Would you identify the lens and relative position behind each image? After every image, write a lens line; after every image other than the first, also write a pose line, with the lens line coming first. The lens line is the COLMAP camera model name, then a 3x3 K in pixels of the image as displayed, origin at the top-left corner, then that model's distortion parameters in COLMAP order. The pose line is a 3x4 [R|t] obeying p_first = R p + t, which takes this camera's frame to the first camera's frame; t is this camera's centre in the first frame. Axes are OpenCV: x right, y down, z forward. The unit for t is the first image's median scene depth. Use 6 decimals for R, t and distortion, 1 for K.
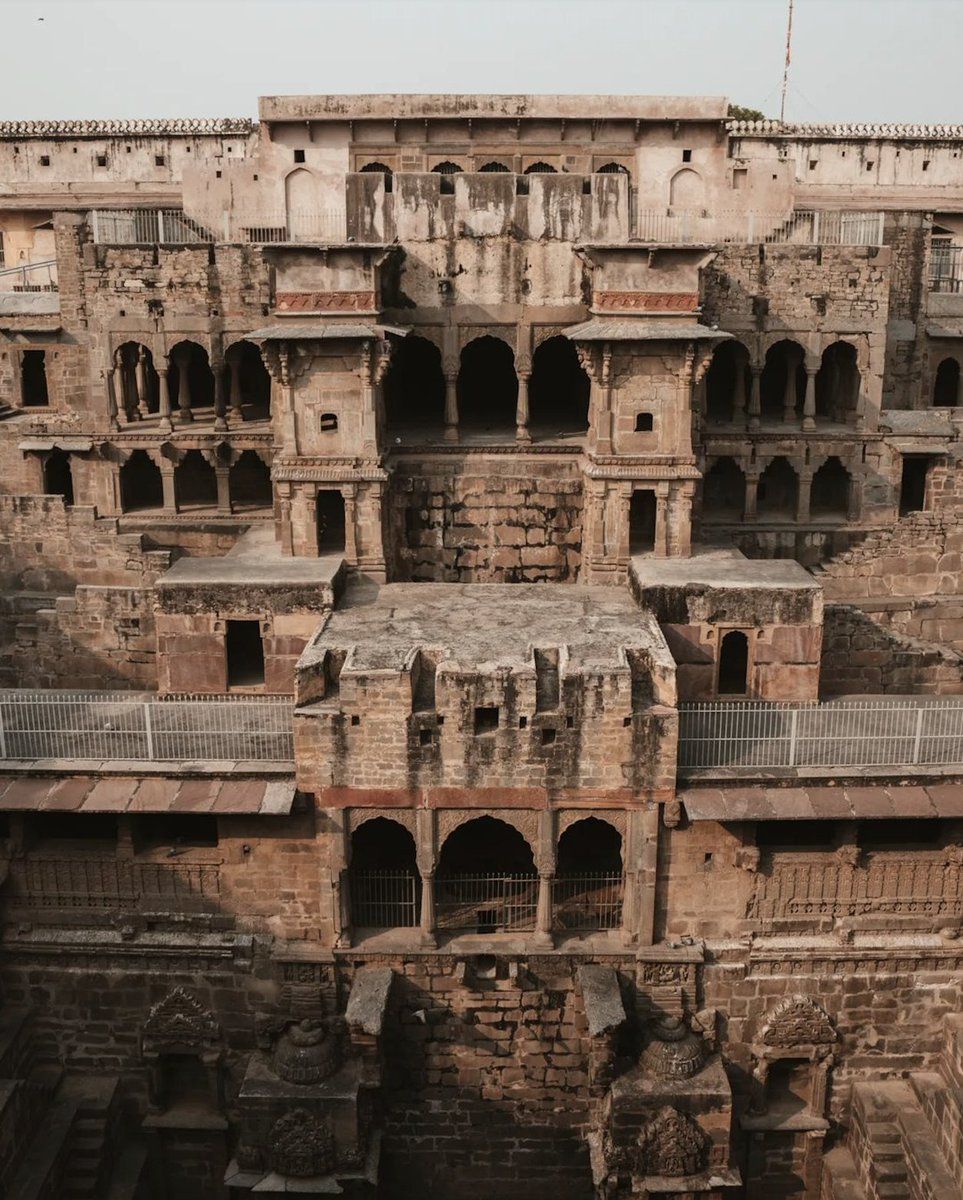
lens RADIAL K [[1255.6, 0, 499.1], [0, 1255.6, 586.0], [0, 0, 1]] dist [-0.097481, 0.062391]
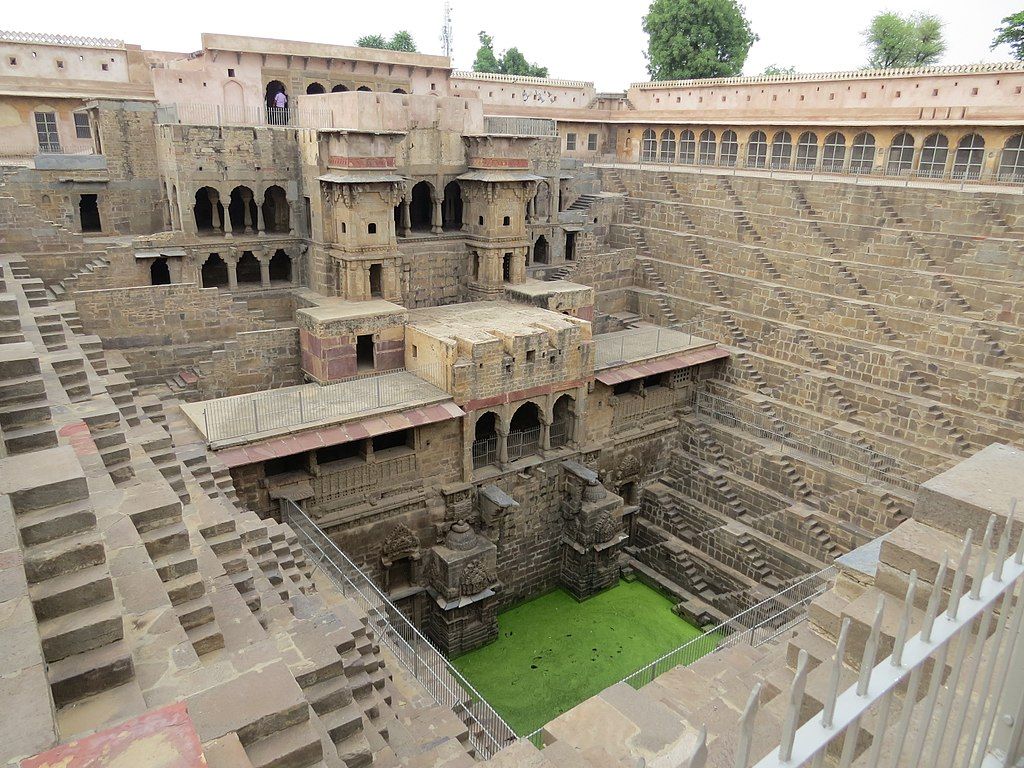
lens RADIAL K [[730.6, 0, 512.0], [0, 730.6, 384.0], [0, 0, 1]] dist [-0.015050, -0.003584]
pose [[0.805492, -0.168942, 0.568014, -0.588378], [0.129976, 0.985529, 0.108806, 0.008113], [-0.578177, -0.013814, 0.815795, -0.019424]]
